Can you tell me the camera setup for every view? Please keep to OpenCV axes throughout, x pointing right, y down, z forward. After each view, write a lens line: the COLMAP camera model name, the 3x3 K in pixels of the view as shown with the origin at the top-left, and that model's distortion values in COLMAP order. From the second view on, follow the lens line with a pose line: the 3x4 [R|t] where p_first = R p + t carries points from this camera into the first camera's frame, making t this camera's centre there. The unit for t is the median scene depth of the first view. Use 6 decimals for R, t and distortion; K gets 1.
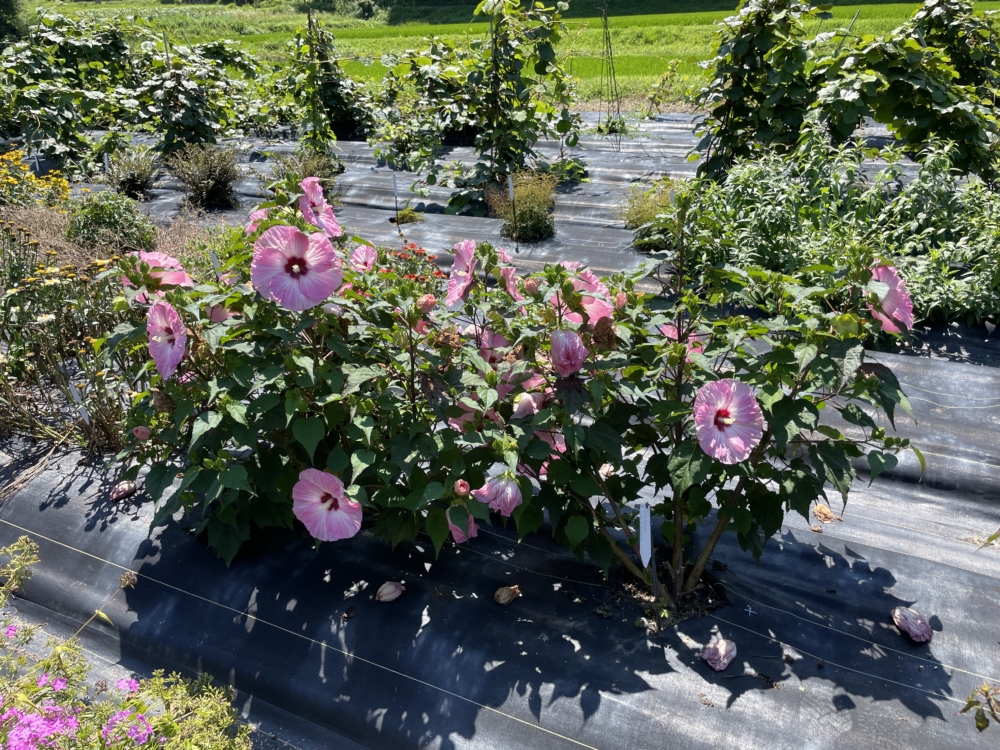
lens RADIAL K [[856.3, 0, 500.0], [0, 856.3, 375.0], [0, 0, 1]] dist [0.143796, -0.220840]
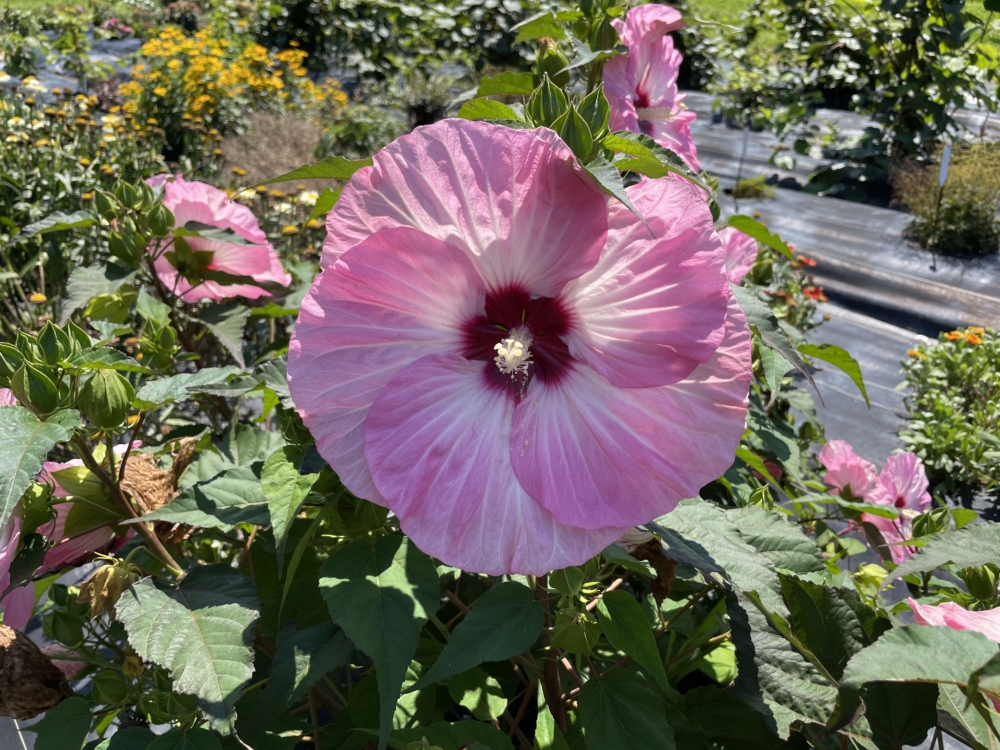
lens RADIAL K [[856.3, 0, 500.0], [0, 856.3, 375.0], [0, 0, 1]] dist [0.143796, -0.220840]
pose [[0.933849, 0.202574, -0.294771, -0.053827], [-0.192528, 0.979265, 0.063037, -0.038427], [0.301429, -0.002116, 0.953486, 0.242219]]
